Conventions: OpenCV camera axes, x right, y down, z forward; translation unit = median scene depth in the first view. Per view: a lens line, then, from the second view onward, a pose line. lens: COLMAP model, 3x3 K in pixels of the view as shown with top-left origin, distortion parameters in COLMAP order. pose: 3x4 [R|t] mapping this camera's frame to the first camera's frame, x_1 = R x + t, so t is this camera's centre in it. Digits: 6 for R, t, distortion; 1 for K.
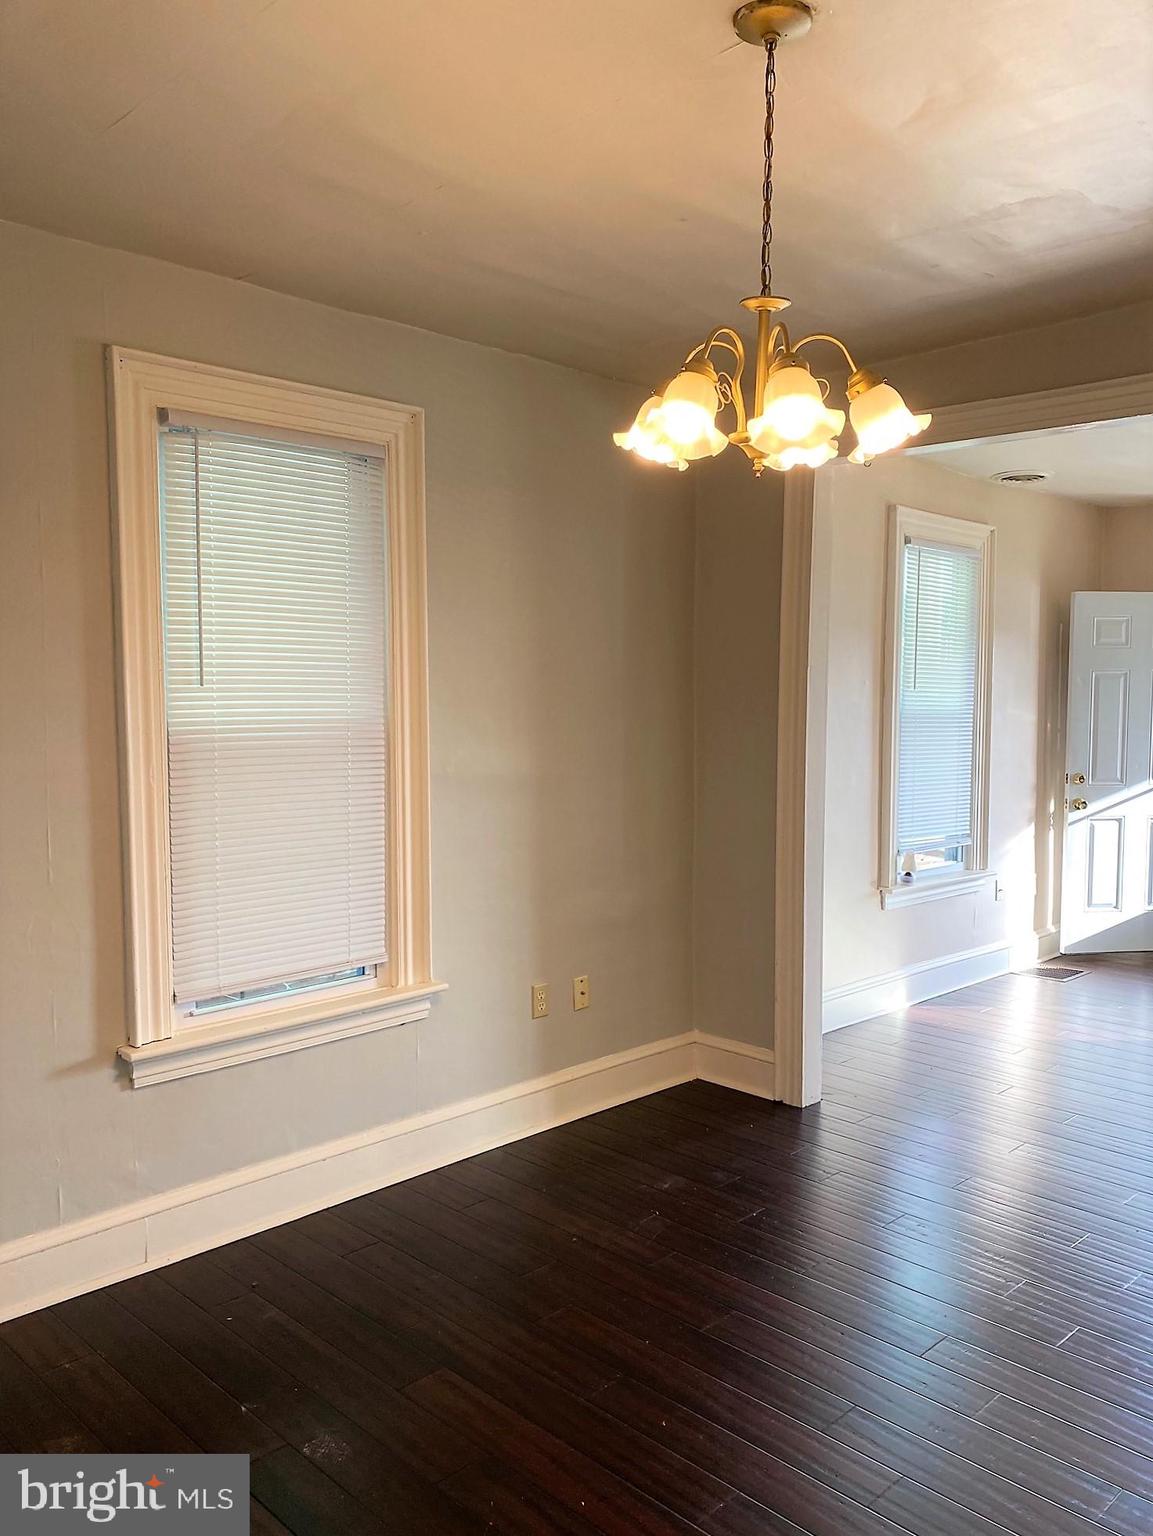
lens RADIAL K [[1171.4, 0, 576.5], [0, 1171.4, 768.0], [0, 0, 1]] dist [0.003246, 0.000147]
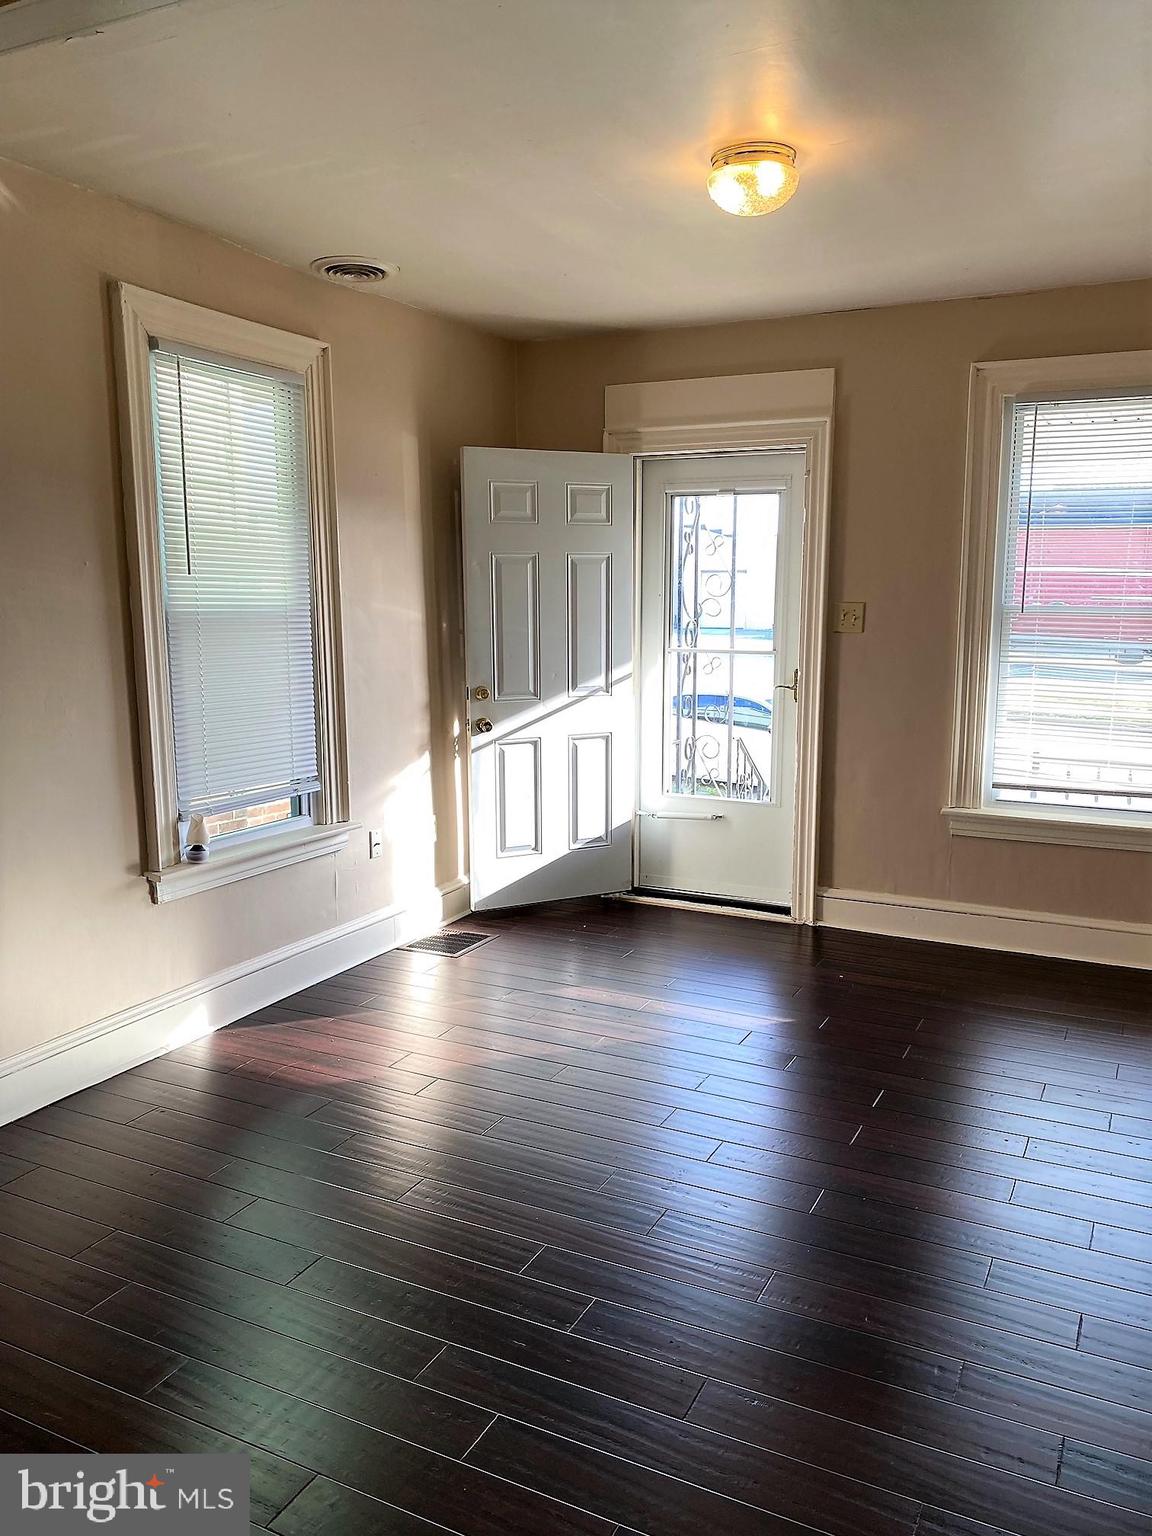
lens RADIAL K [[1171.4, 0, 576.0], [0, 1171.4, 768.0], [0, 0, 1]] dist [0.003246, 0.000147]
pose [[0.942346, -0.048877, 0.331052, 0.229972], [0.017243, 0.995054, 0.097827, -0.016704], [-0.334196, -0.086479, 0.938528, 0.243886]]
